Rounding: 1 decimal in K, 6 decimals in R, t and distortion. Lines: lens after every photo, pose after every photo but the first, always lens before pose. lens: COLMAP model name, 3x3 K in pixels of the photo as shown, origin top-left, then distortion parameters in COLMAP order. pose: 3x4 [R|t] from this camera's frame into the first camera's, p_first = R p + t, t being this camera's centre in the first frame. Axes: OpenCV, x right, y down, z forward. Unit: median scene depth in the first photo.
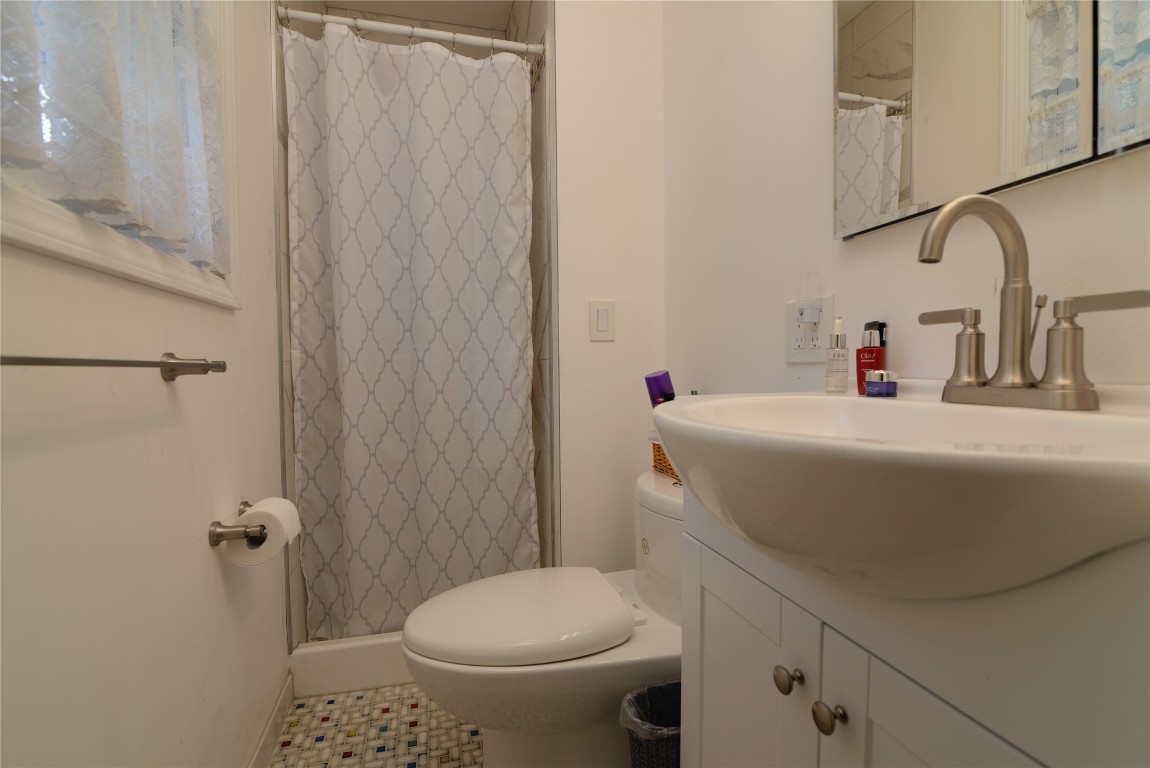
lens RADIAL K [[526.1, 0, 572.8], [0, 526.1, 390.9], [0, 0, 1]] dist [-0.017413, 0.000762]
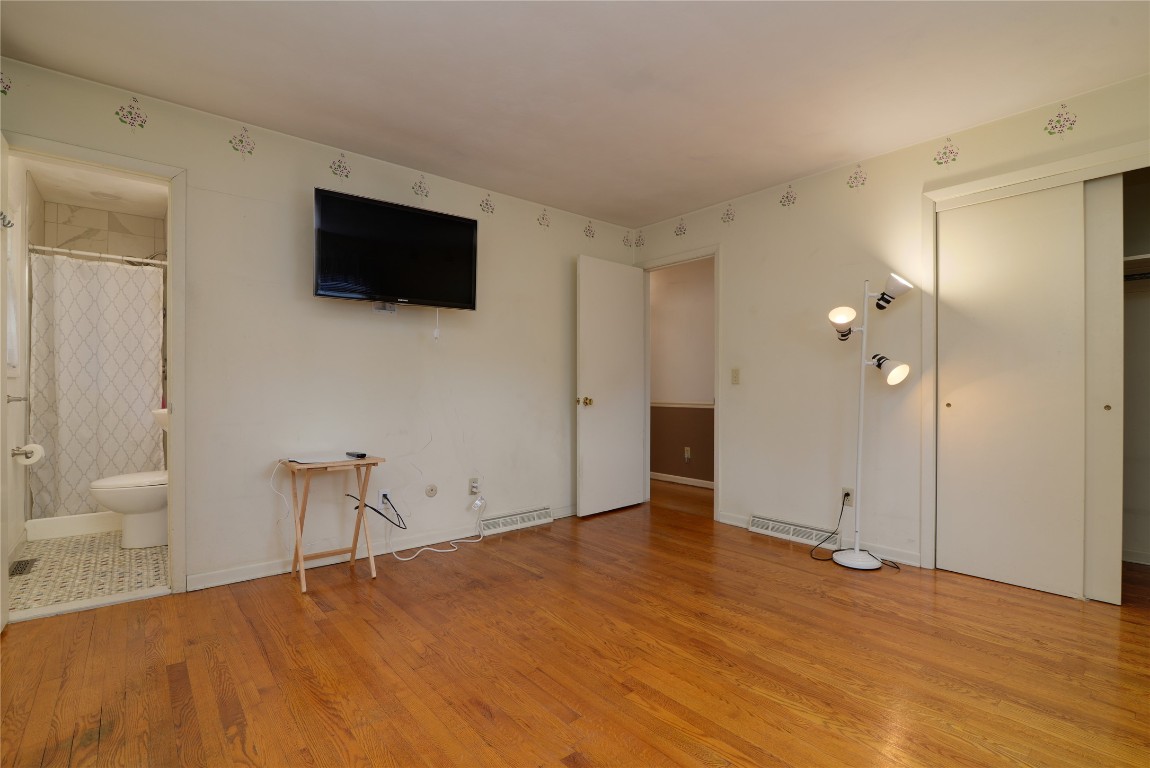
lens RADIAL K [[526.1, 0, 572.8], [0, 526.1, 390.9], [0, 0, 1]] dist [-0.017413, 0.000762]
pose [[0.907820, 0.011697, 0.419196, 0.662400], [0.005269, 0.999214, -0.039291, 0.030184], [-0.419326, 0.037878, 0.907045, -2.018623]]
